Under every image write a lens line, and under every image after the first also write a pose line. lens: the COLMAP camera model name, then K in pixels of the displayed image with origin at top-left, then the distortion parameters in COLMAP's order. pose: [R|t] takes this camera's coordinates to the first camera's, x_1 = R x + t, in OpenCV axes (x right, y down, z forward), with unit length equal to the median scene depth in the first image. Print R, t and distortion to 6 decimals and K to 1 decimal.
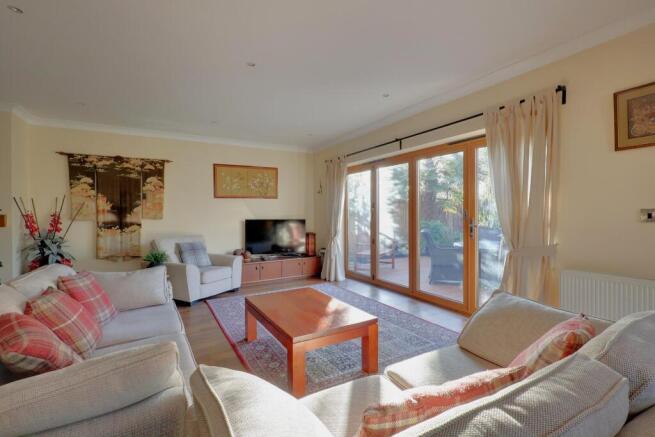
lens RADIAL K [[301.3, 0, 326.7], [0, 301.3, 218.1], [0, 0, 1]] dist [0.000387, 0.000141]
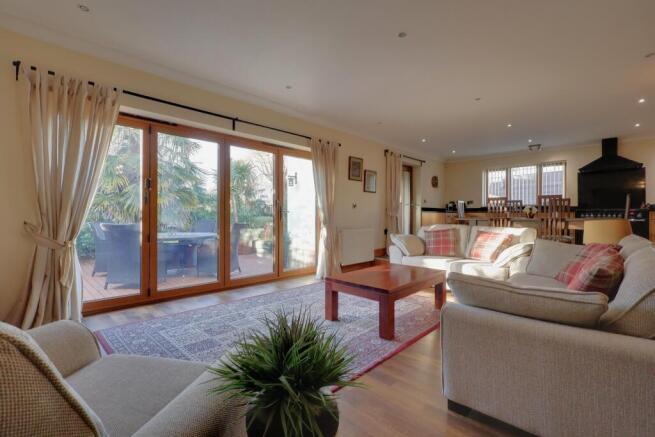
lens RADIAL K [[301.3, 0, 327.5], [0, 301.3, 216.5], [0, 0, 1]] dist [0.000387, 0.000141]
pose [[-0.281341, -0.011828, 0.959535, -0.719701], [0.002276, 0.999913, 0.012993, 0.023750], [-0.959605, 0.005840, -0.281290, 0.985841]]
